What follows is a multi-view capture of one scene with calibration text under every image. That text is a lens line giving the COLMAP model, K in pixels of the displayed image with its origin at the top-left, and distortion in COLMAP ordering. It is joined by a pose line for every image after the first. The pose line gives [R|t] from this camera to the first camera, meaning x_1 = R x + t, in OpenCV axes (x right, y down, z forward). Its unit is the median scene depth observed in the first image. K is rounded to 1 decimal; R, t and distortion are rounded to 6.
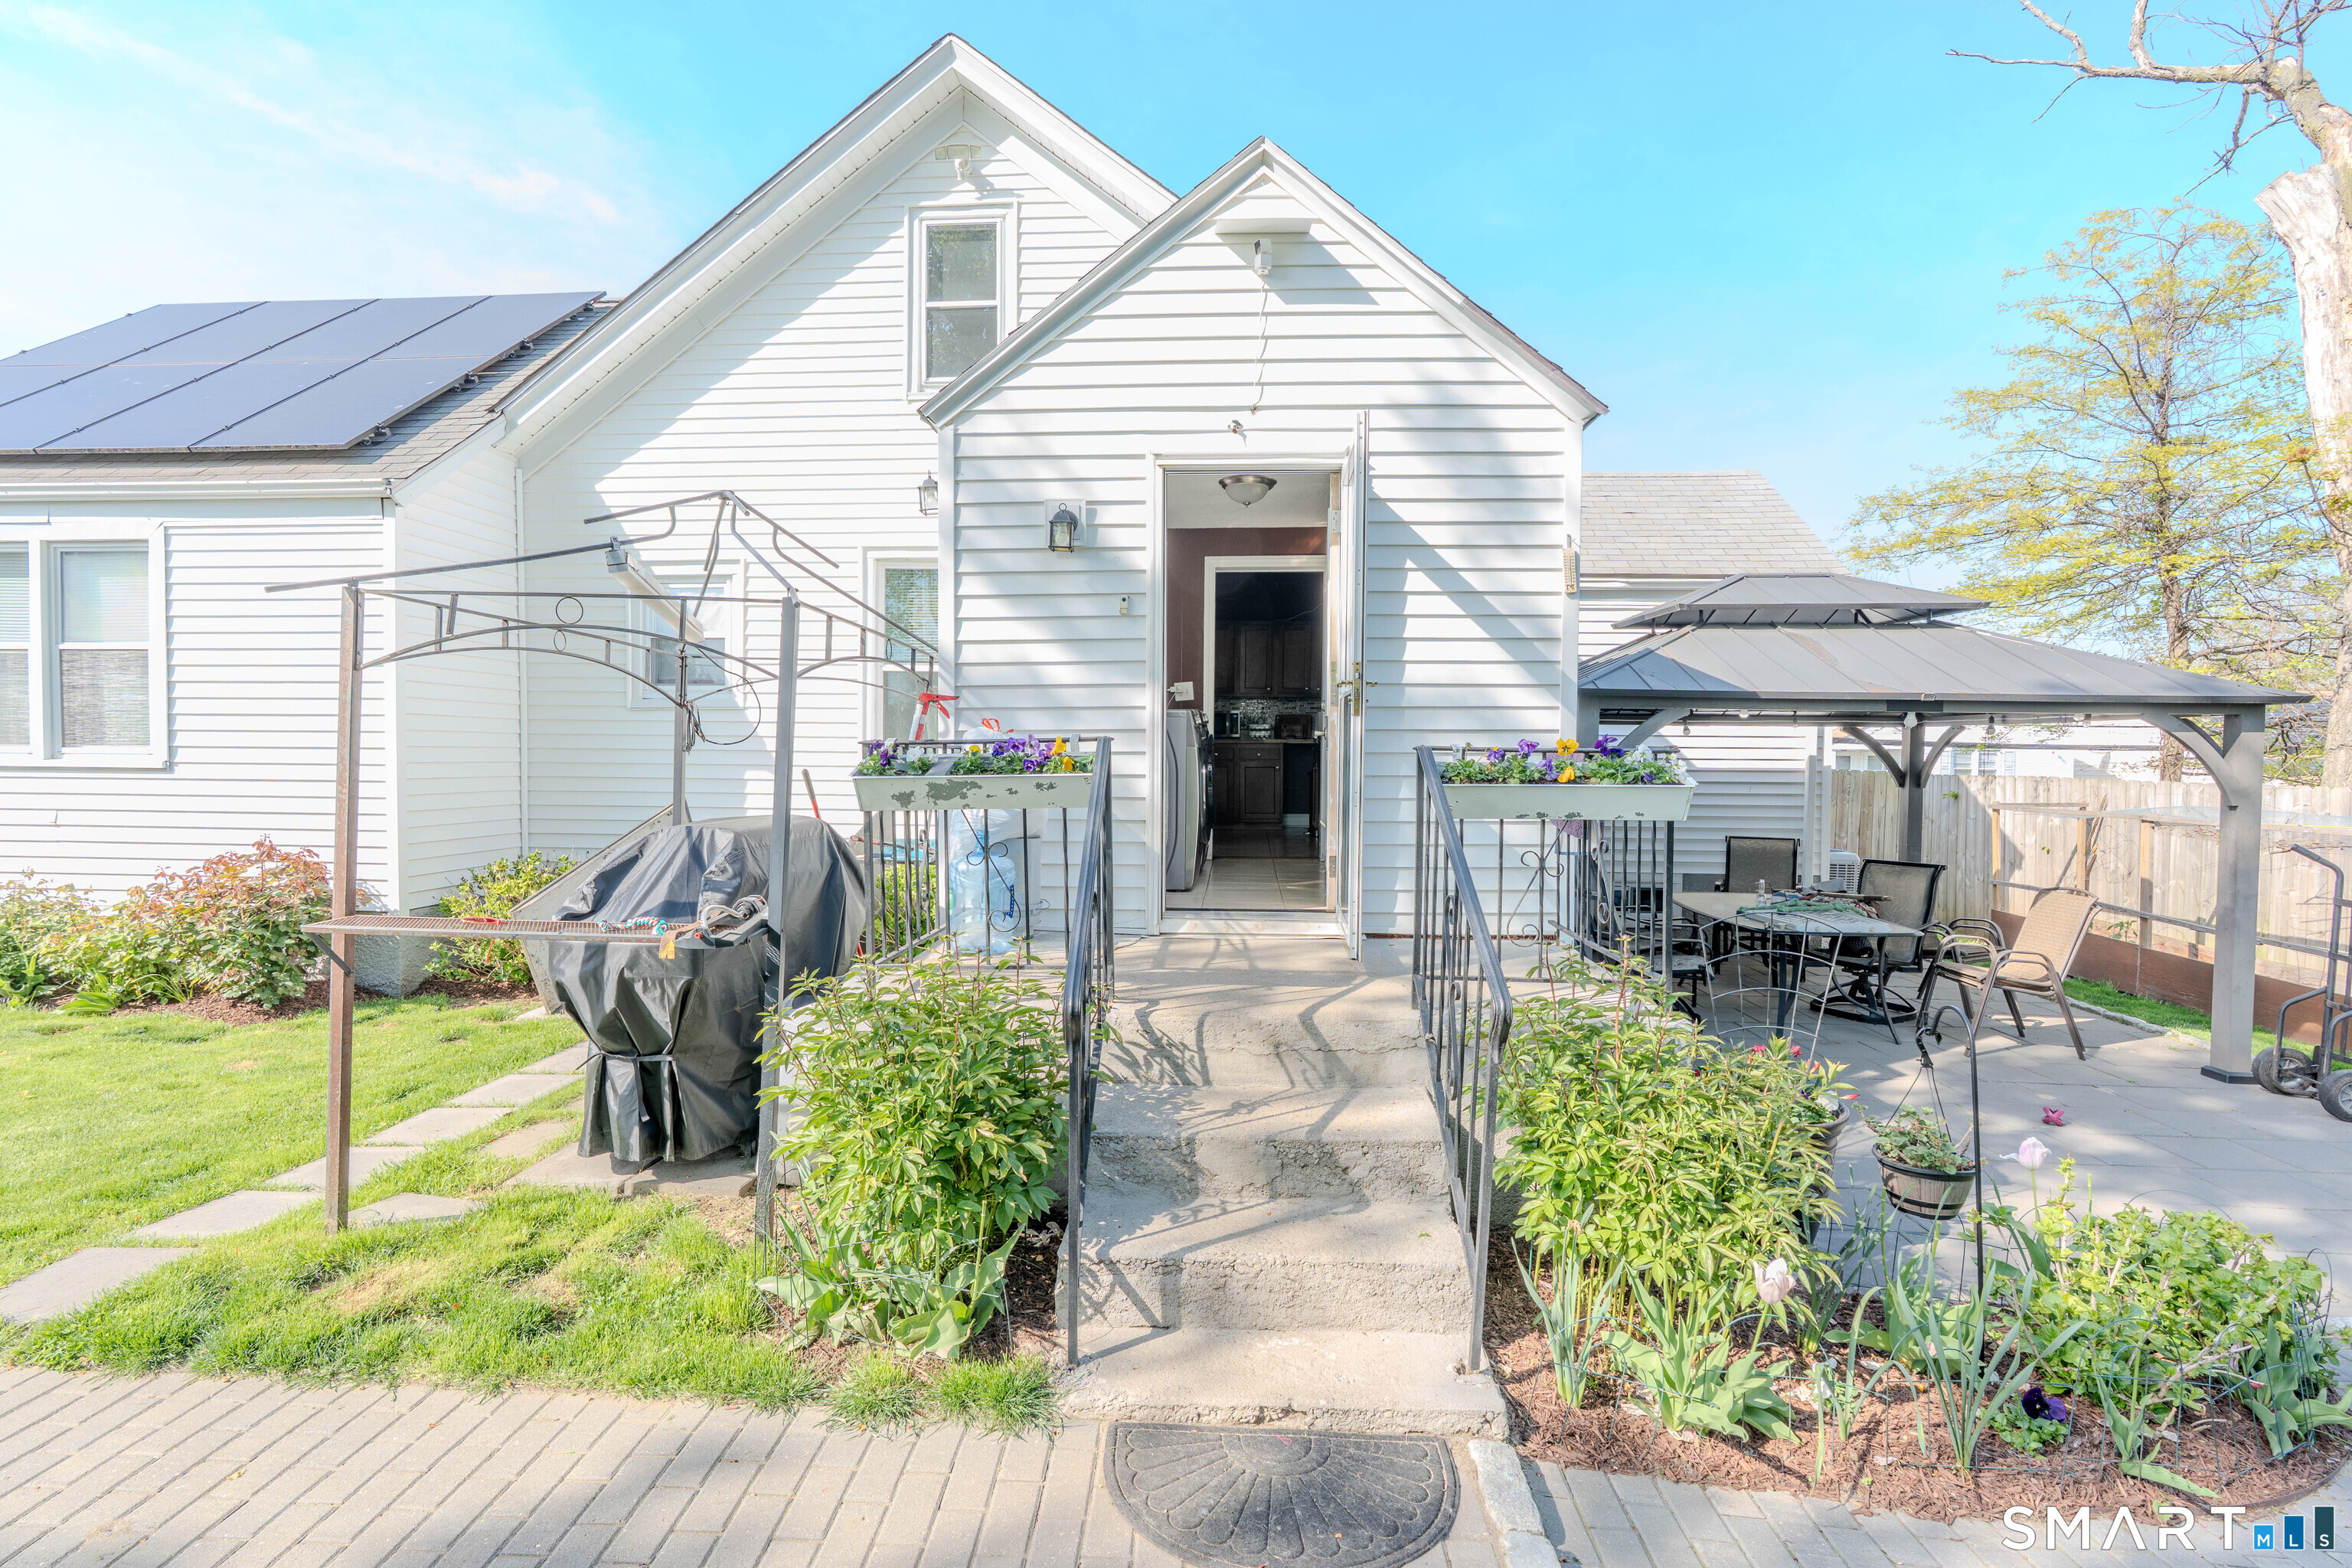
lens RADIAL K [[1078.6, 0, 1180.0], [0, 1078.6, 785.2], [0, 0, 1]] dist [-0.005476, 0.001486]
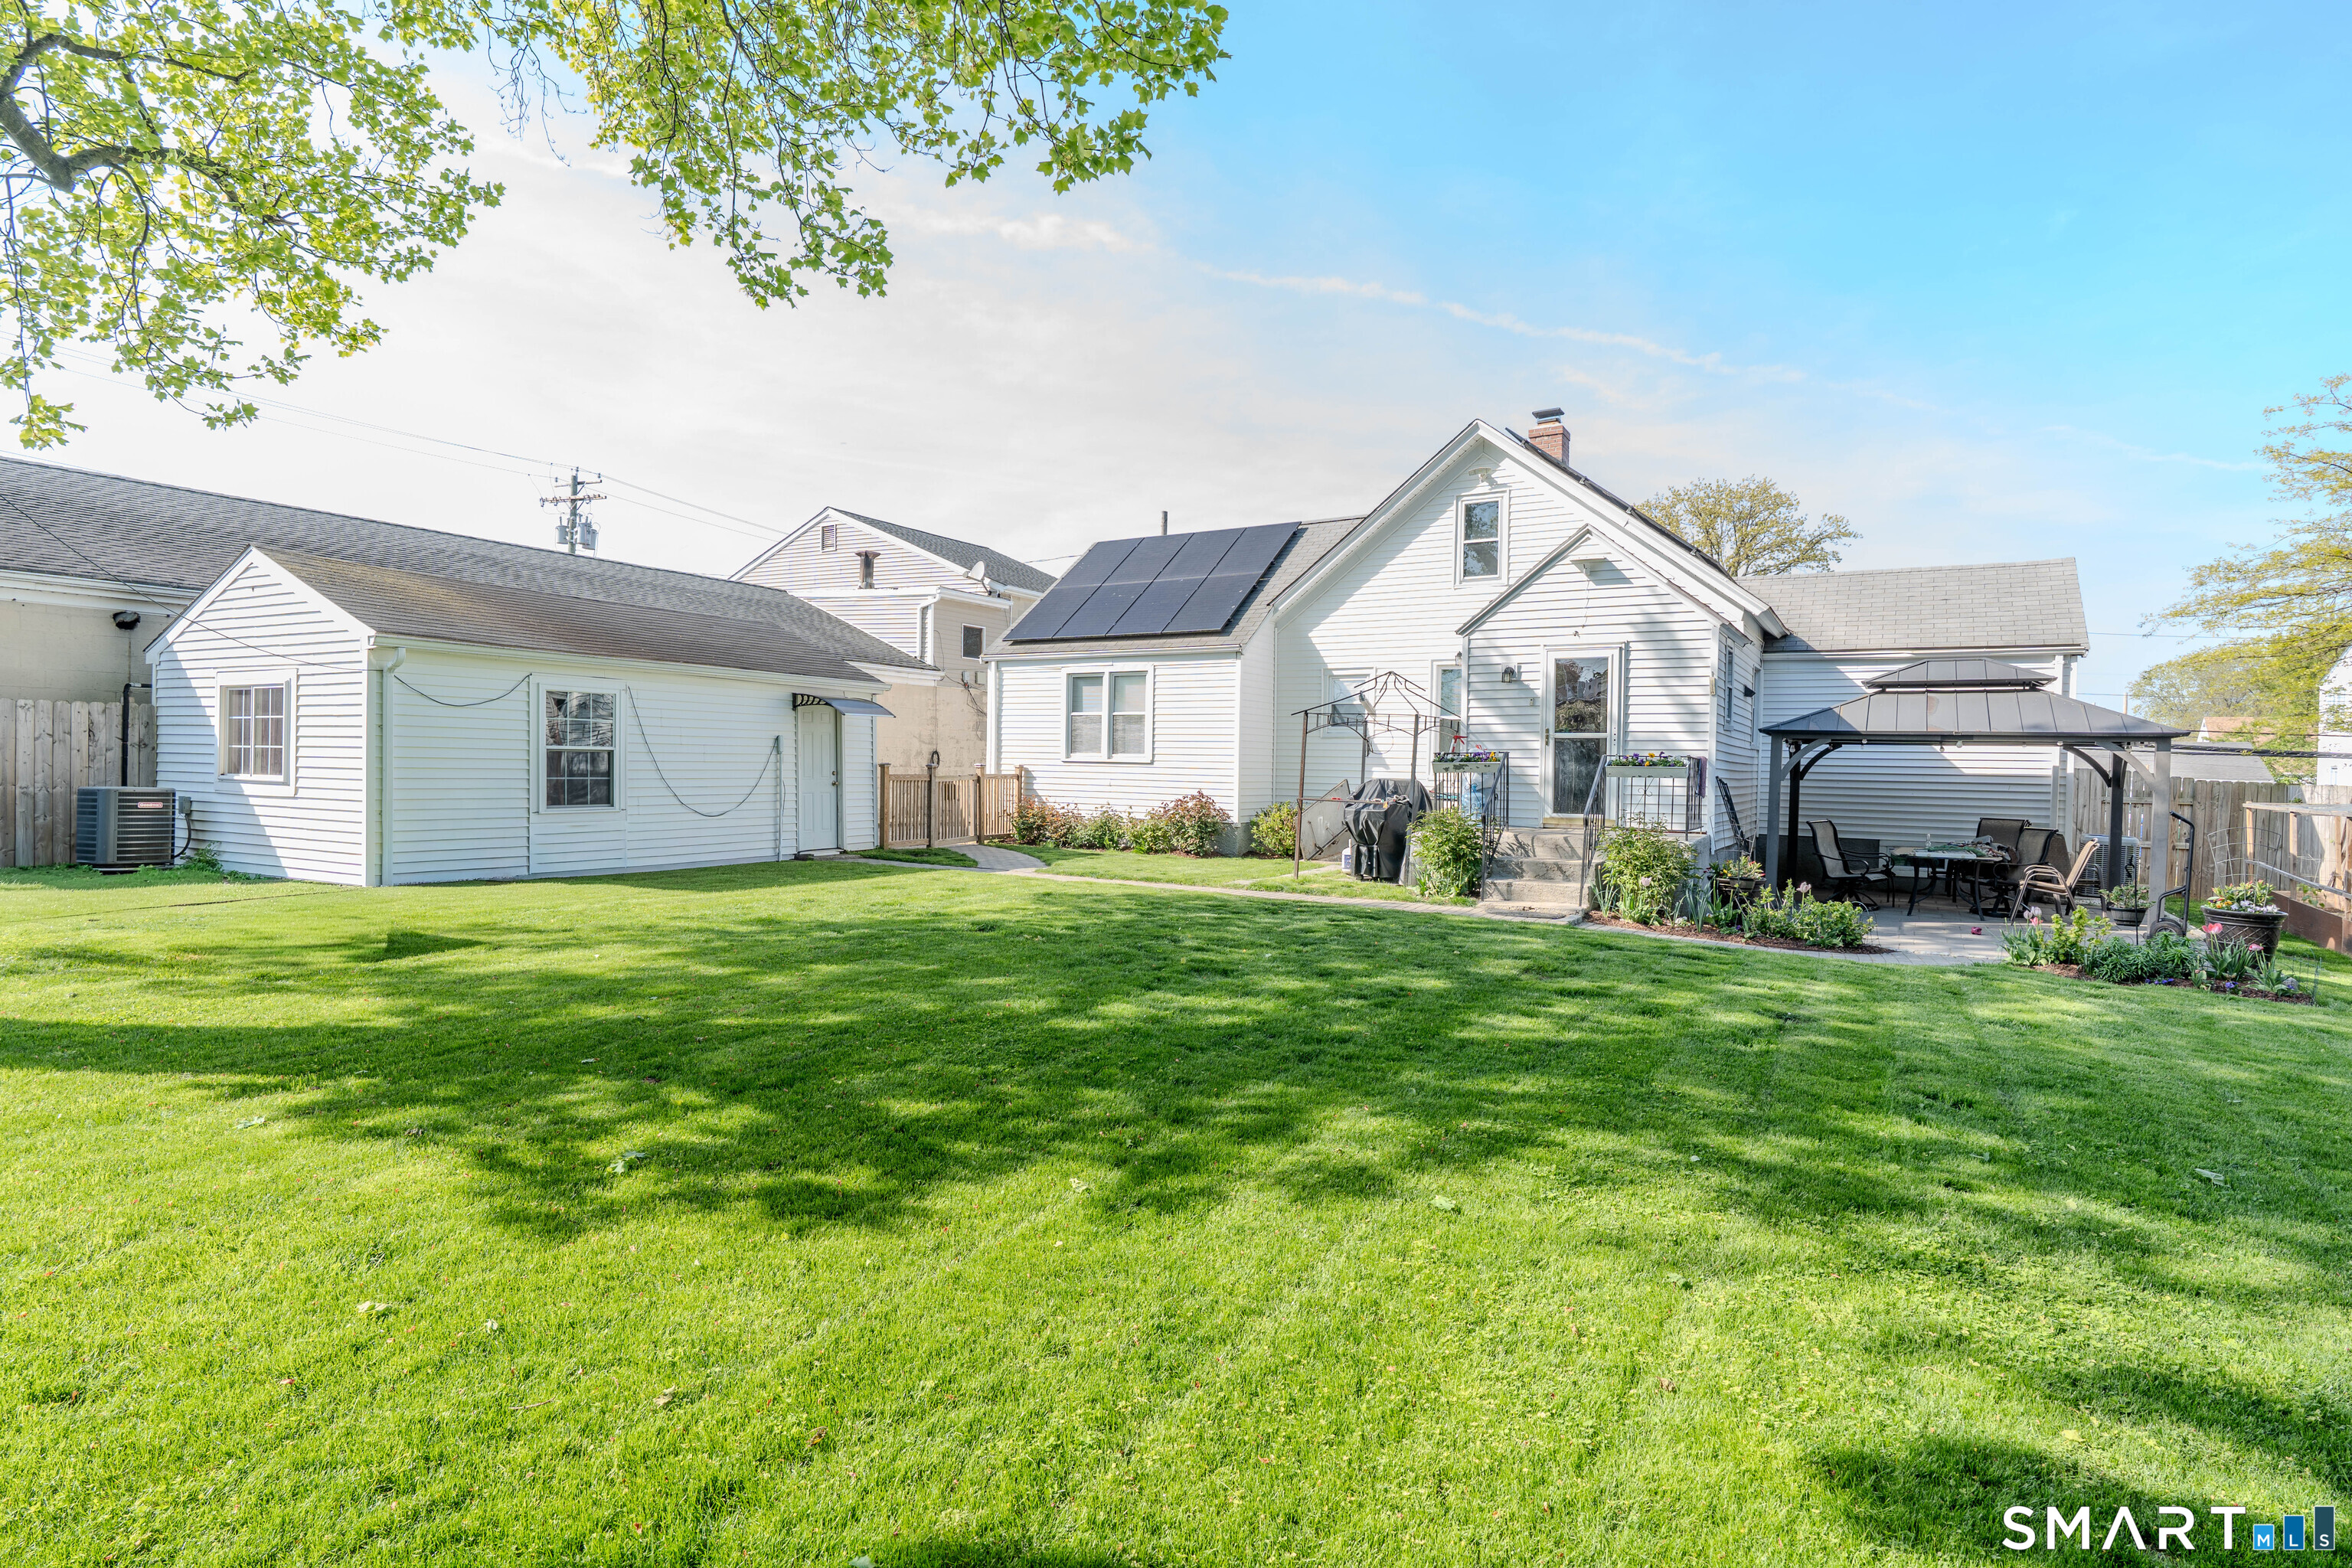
lens RADIAL K [[1220.6, 0, 1180.9], [0, 1220.6, 786.0], [0, 0, 1]] dist [-0.001682, 0.001016]
pose [[0.891559, 0.016818, -0.452592, 0.521339], [-0.024246, 0.999650, -0.010615, 0.088515], [0.452255, 0.020437, 0.891655, -1.980505]]
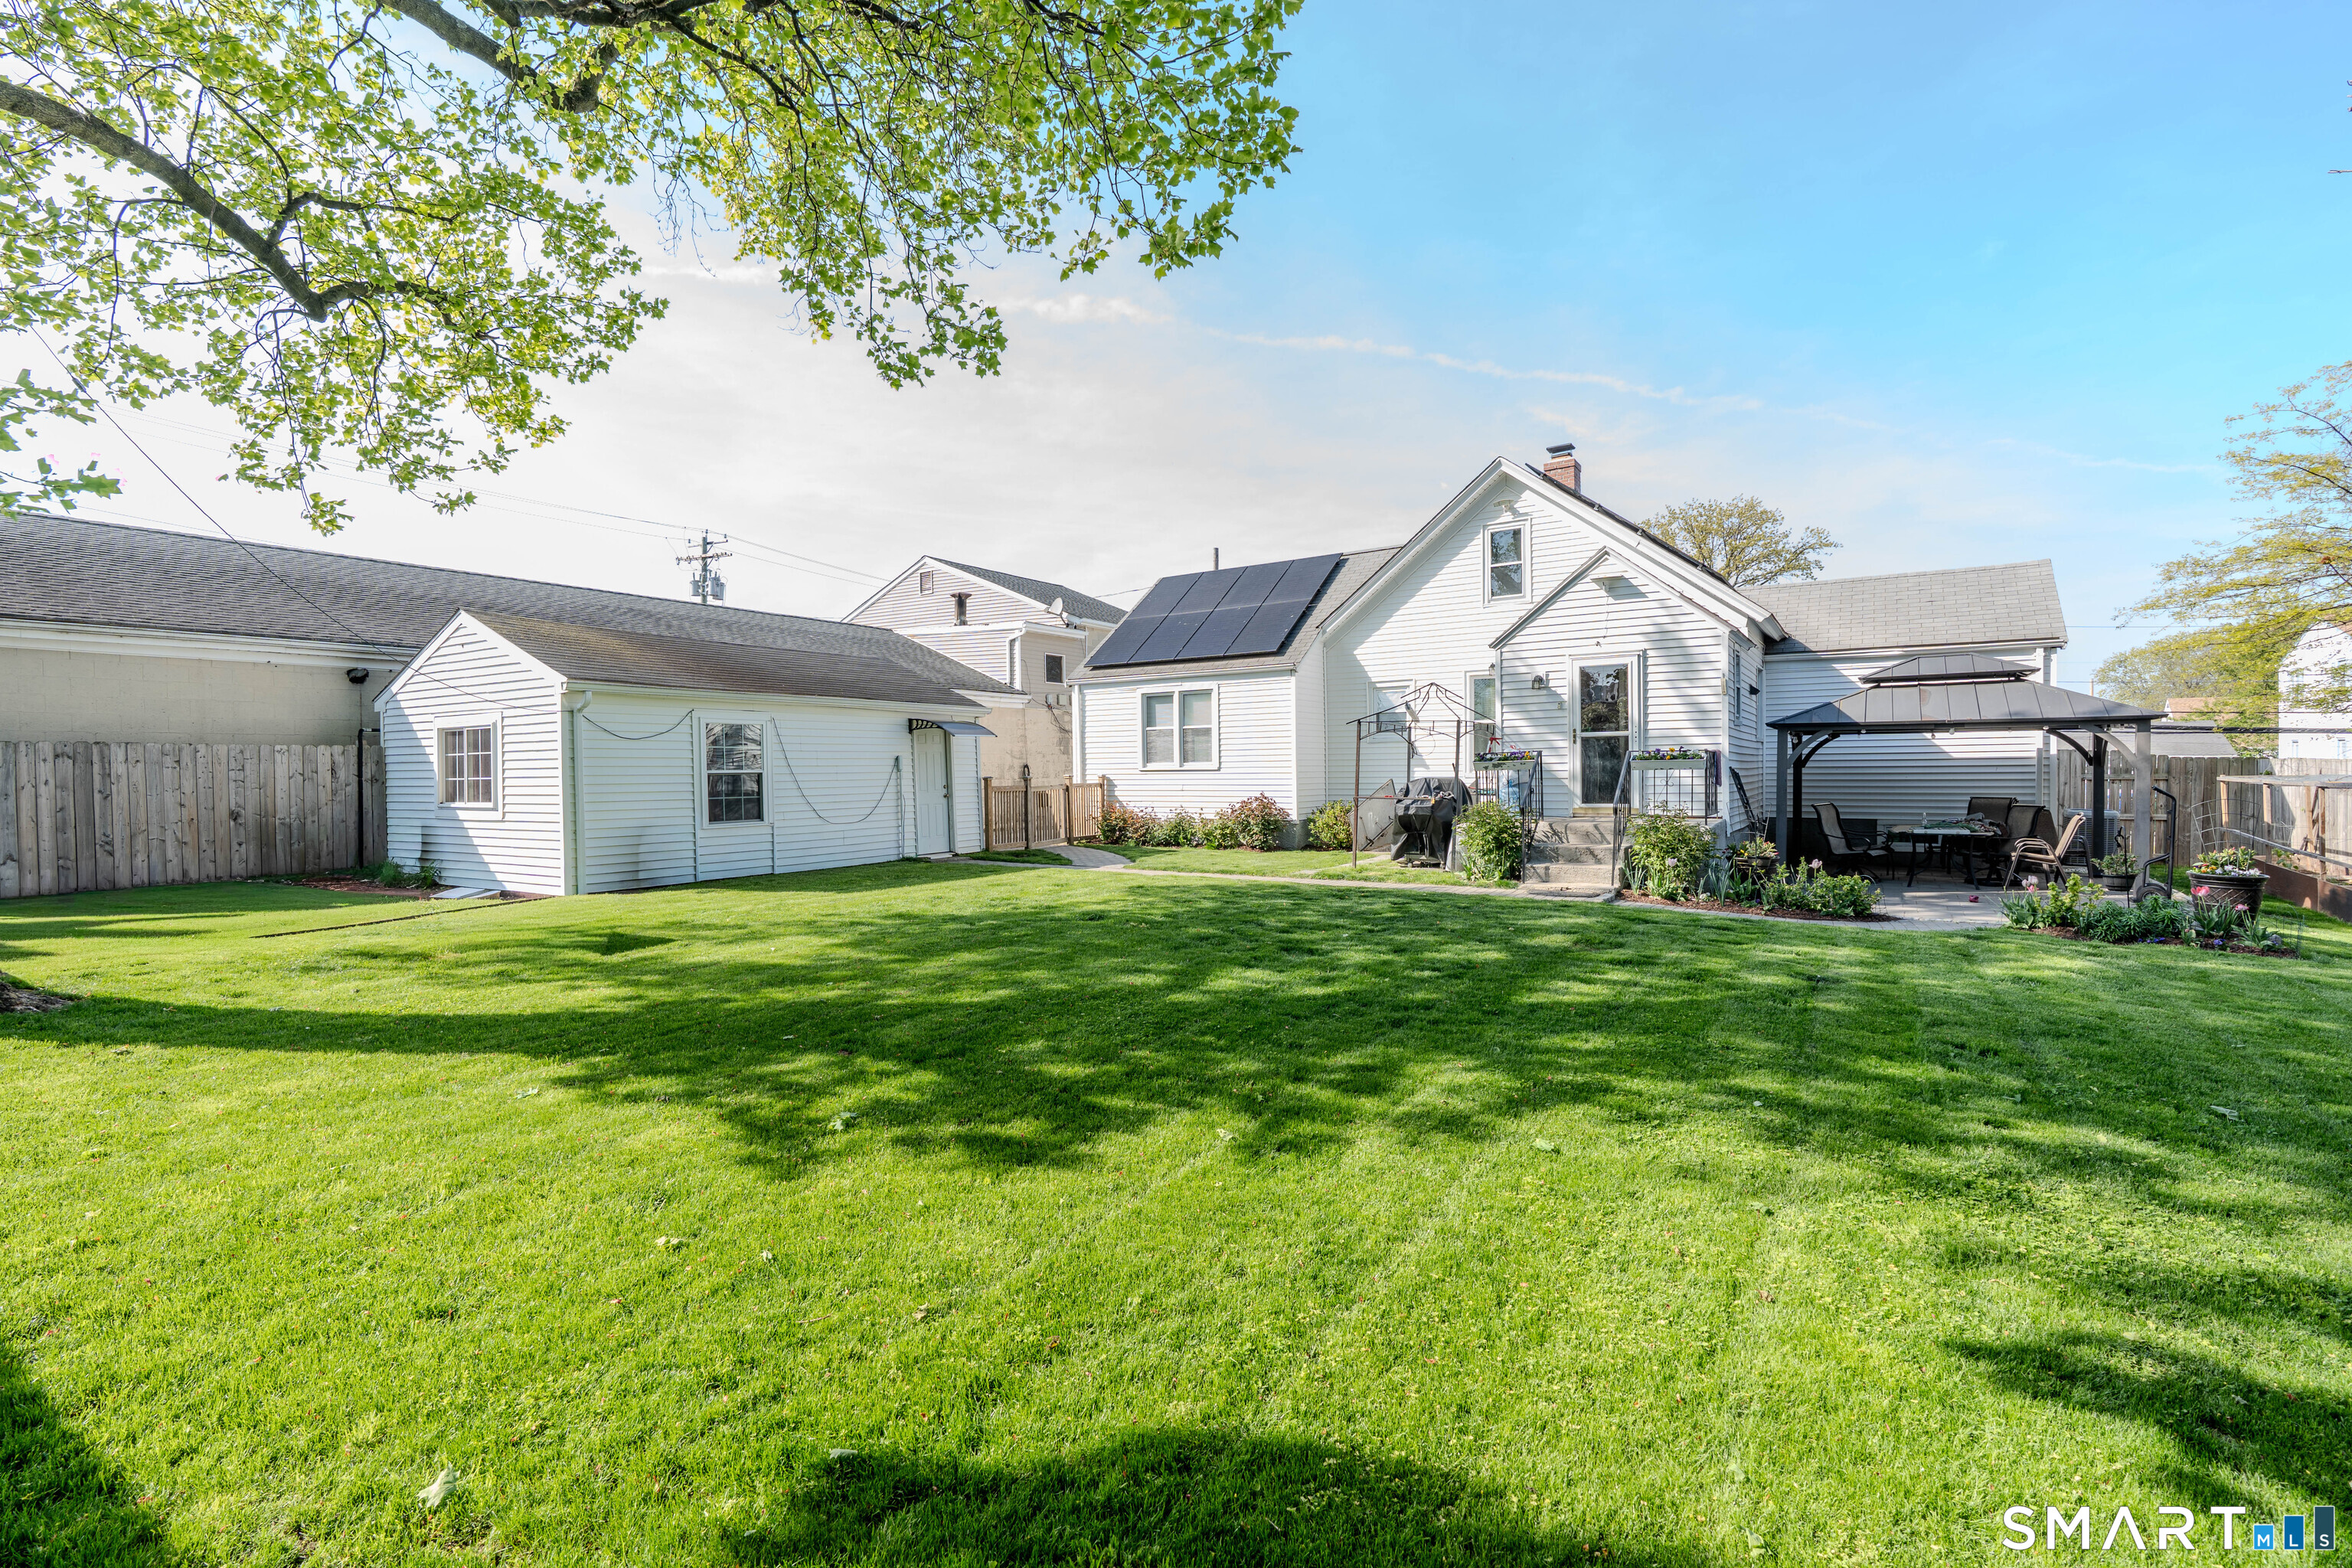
lens RADIAL K [[1078.6, 0, 1180.0], [0, 1078.6, 785.2], [0, 0, 1]] dist [-0.005476, 0.001486]
pose [[0.870489, -0.010758, -0.492070, 0.482254], [0.004330, 0.999890, -0.014199, 0.087525], [0.492168, 0.010229, 0.870440, -2.030004]]
